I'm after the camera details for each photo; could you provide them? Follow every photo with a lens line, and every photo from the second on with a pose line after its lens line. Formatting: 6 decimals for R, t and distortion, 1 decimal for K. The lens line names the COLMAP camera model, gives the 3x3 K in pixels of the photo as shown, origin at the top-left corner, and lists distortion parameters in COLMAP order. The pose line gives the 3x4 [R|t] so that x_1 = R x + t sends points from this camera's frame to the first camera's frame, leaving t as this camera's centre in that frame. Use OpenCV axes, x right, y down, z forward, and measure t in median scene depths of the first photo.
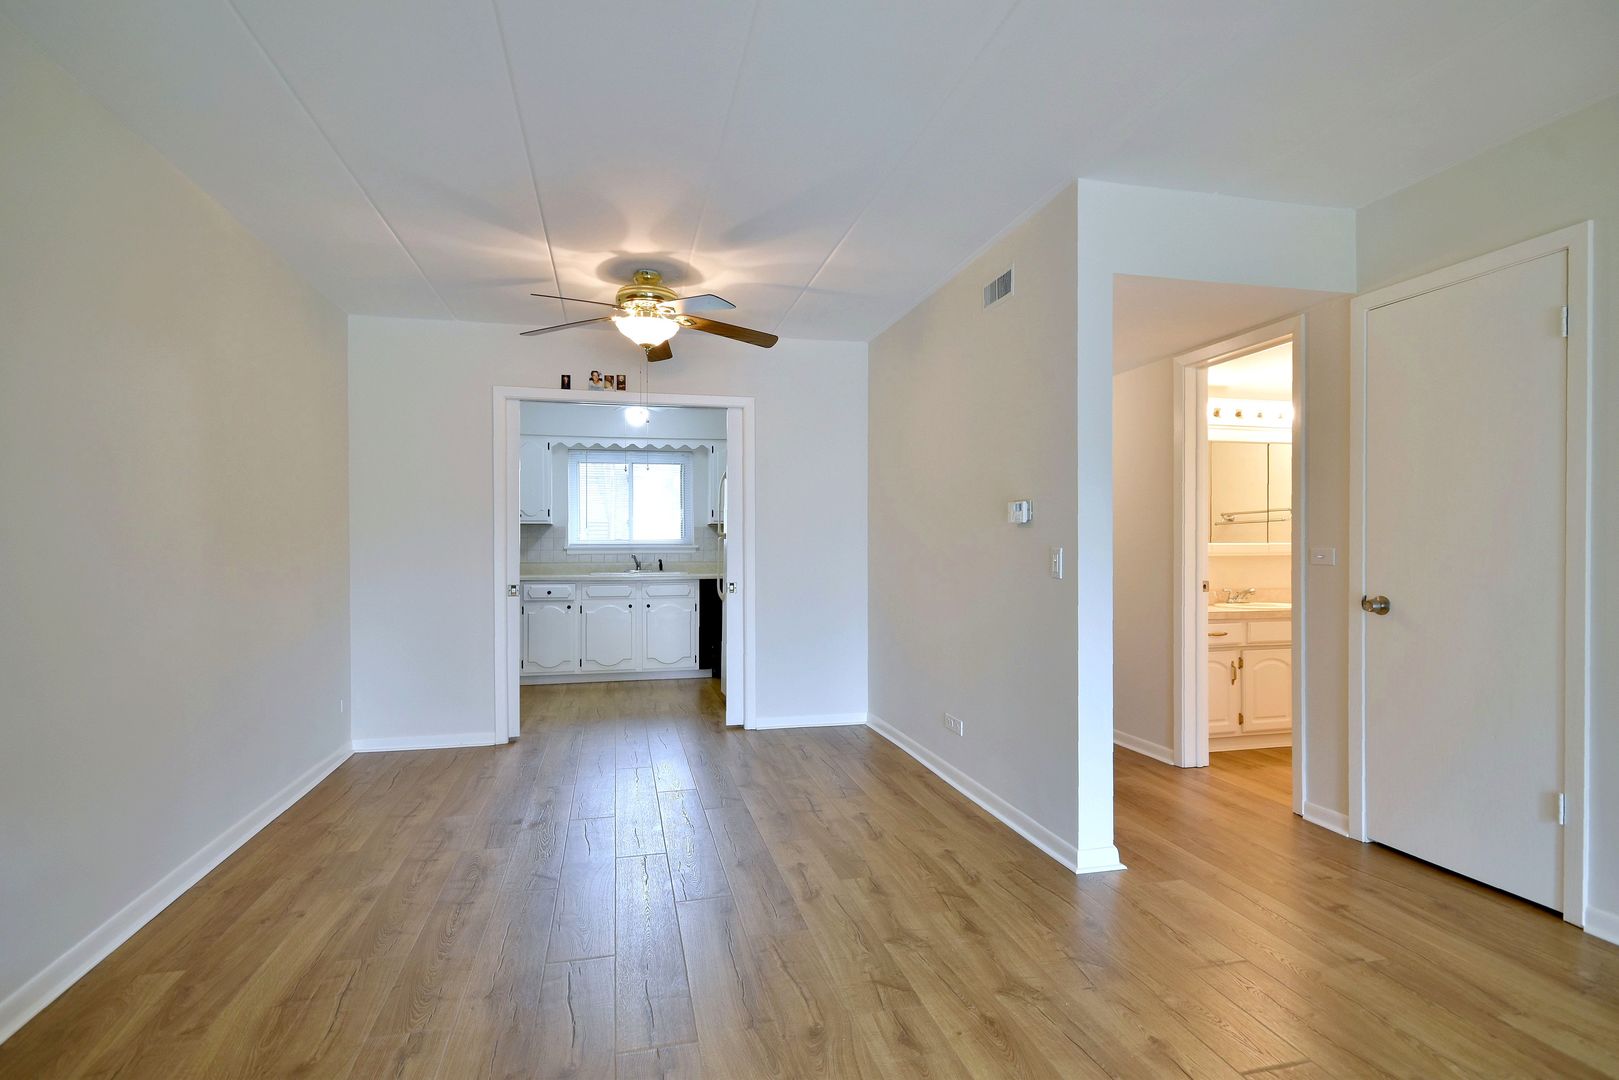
lens RADIAL K [[820.3, 0, 817.1], [0, 820.3, 536.2], [0, 0, 1]] dist [0.003811, 0.002441]
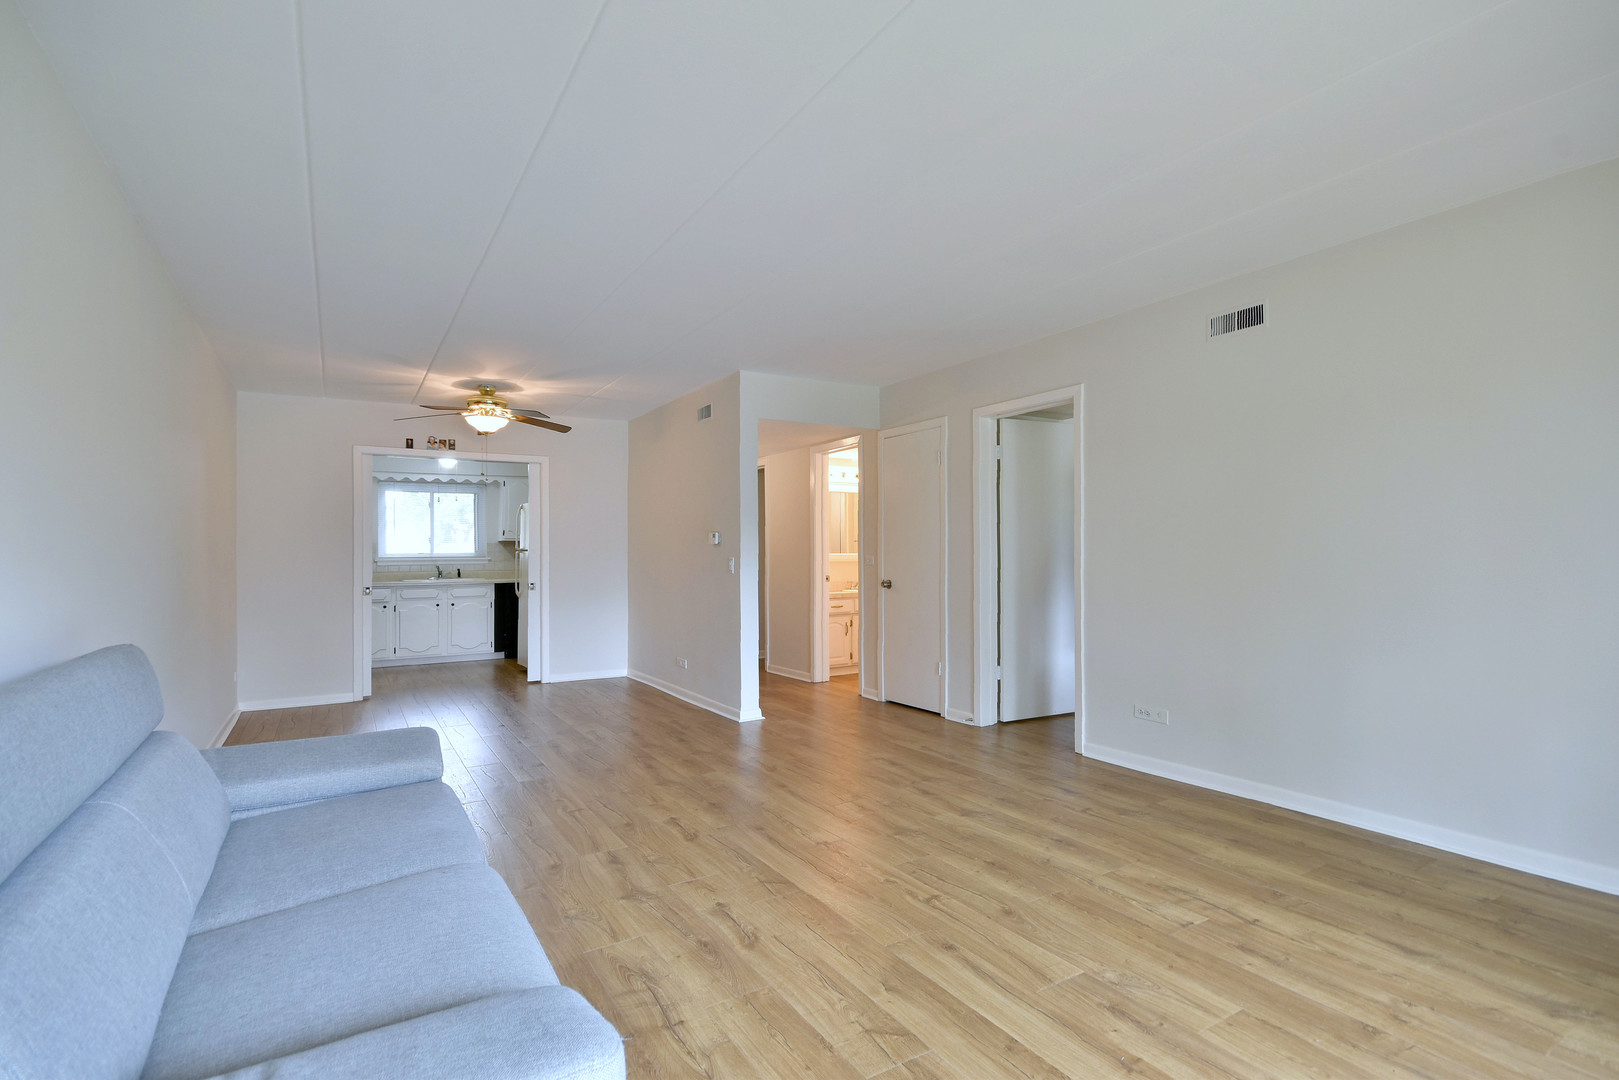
lens RADIAL K [[776.0, 0, 818.3], [0, 776.0, 539.8], [0, 0, 1]] dist [0.002305, 0.001543]
pose [[0.952332, -0.001075, 0.305063, -0.043305], [0.003713, 0.999961, -0.008069, -0.007448], [-0.305042, 0.008817, 0.952298, -0.501259]]
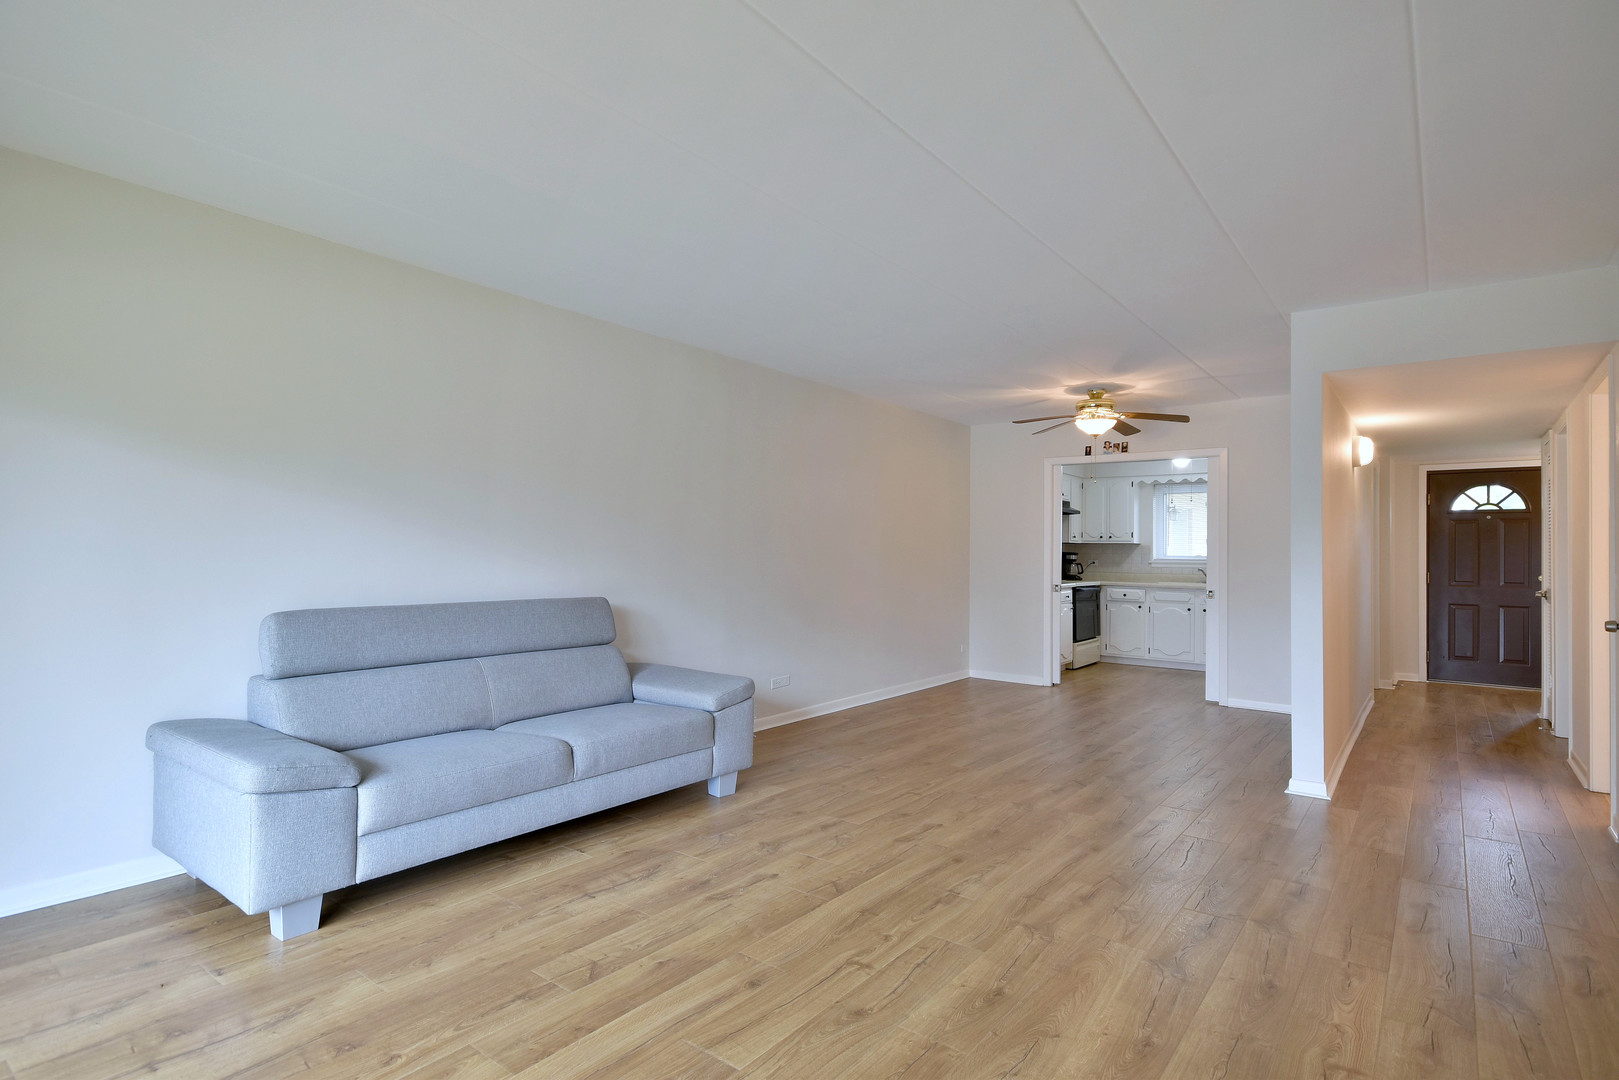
lens RADIAL K [[820.3, 0, 800.2], [0, 820.3, 531.7], [0, 0, 1]] dist [0.003811, 0.002441]
pose [[0.620078, -0.009263, -0.784485, 0.550908], [-0.007042, 0.999824, -0.017372, -0.010493], [0.784508, 0.016296, 0.619904, -0.346334]]
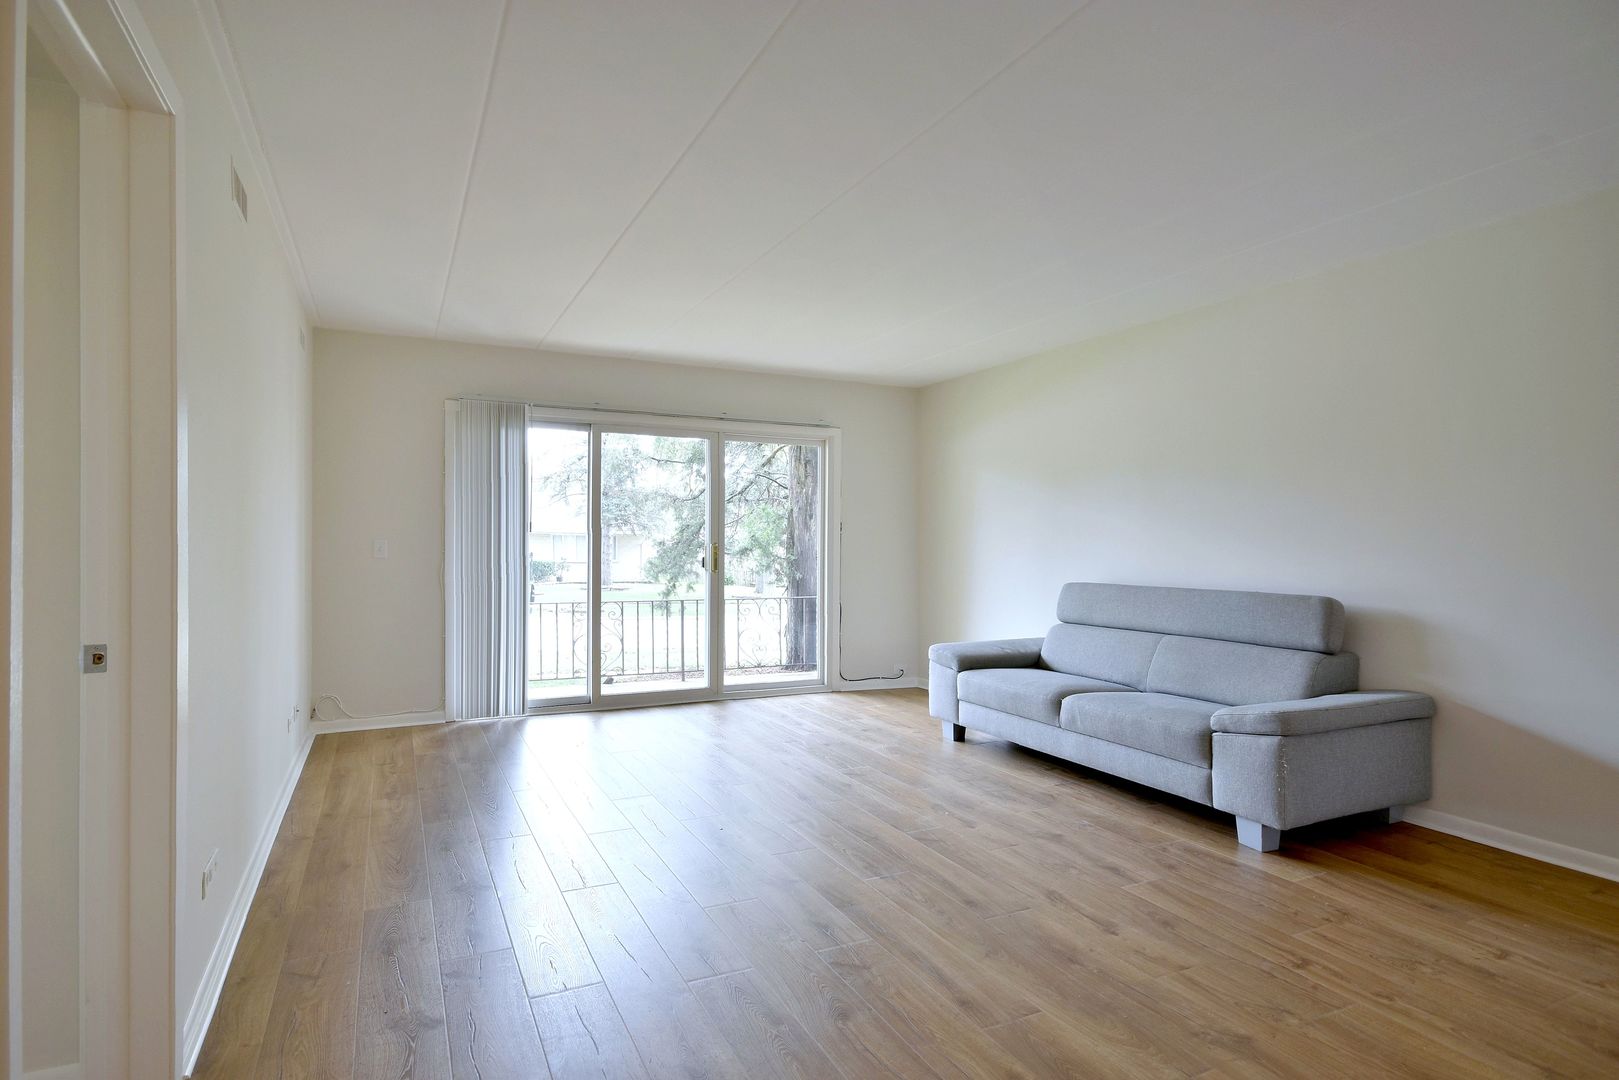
lens RADIAL K [[820.3, 0, 808.5], [0, 820.3, 555.3], [0, 0, 1]] dist [0.003811, 0.002441]
pose [[-0.976505, 0.000262, -0.215495, 0.333373], [0.000926, 0.999995, -0.002976, 0.012737], [0.215493, -0.003106, -0.976500, 0.663022]]
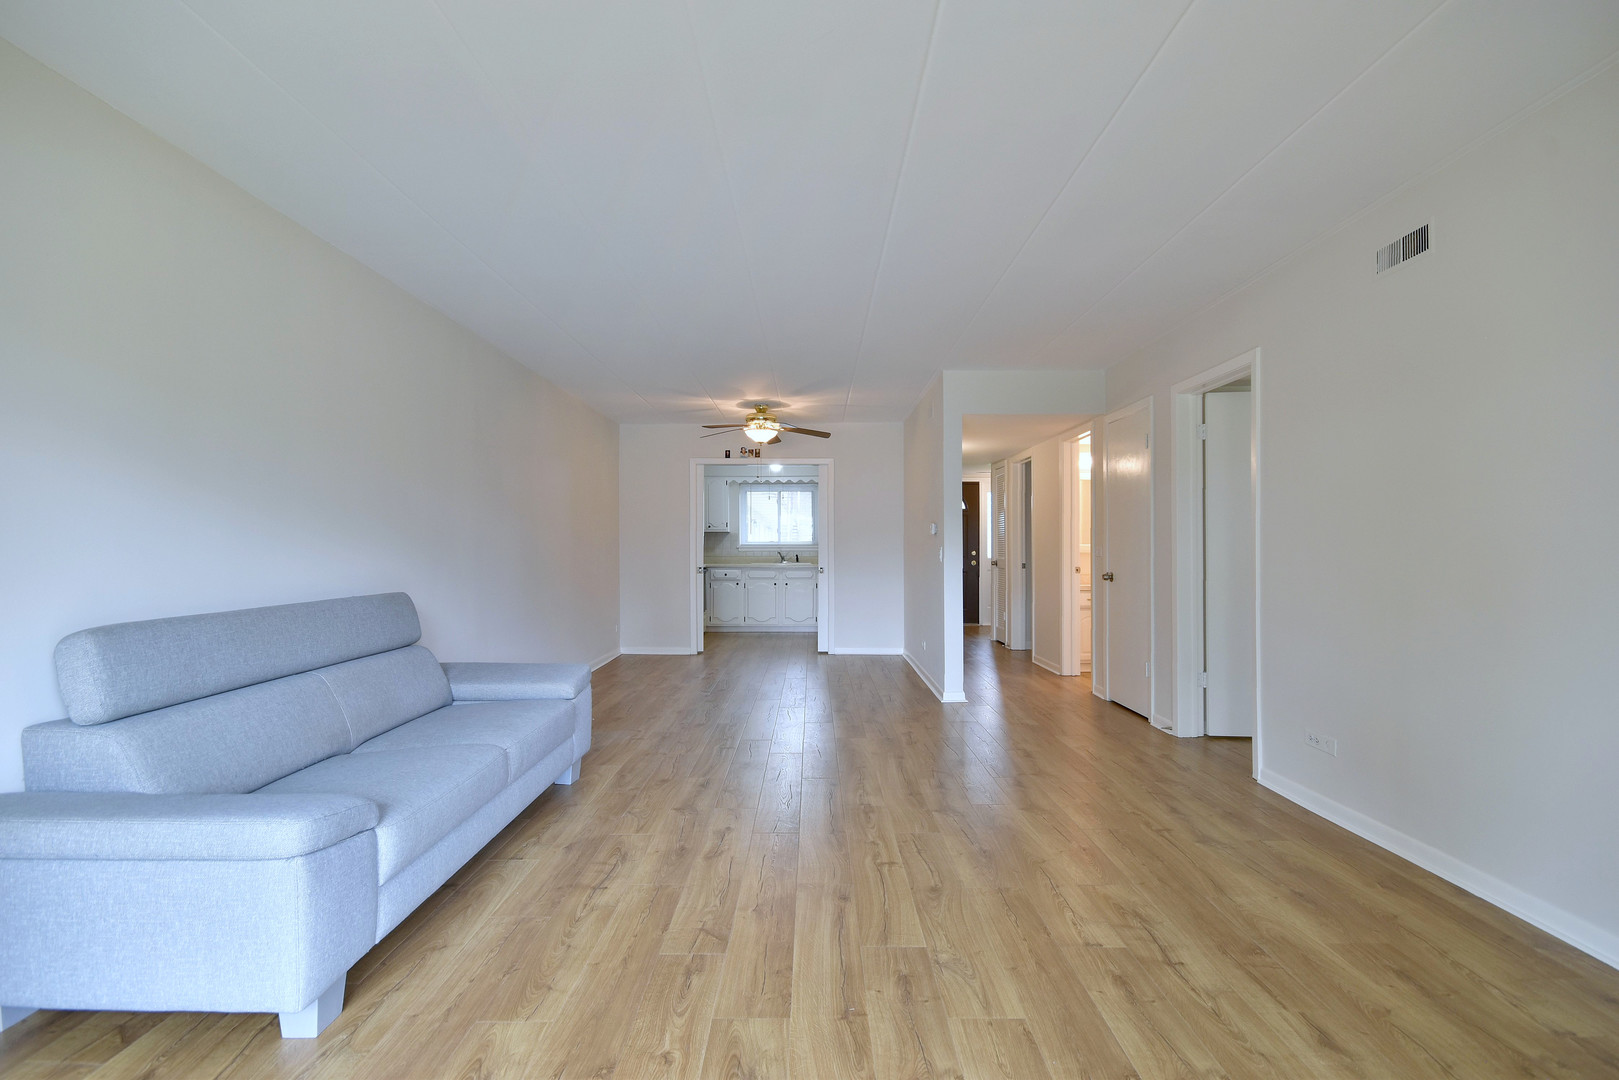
lens RADIAL K [[760.6, 0, 811.4], [0, 760.6, 532.9], [0, 0, 1]] dist [0.001460, -0.002654]
pose [[0.970655, -0.001326, -0.240471, 0.274370], [-0.000125, 0.999982, -0.006021, -0.005999], [0.240475, 0.005874, 0.970638, -0.575980]]
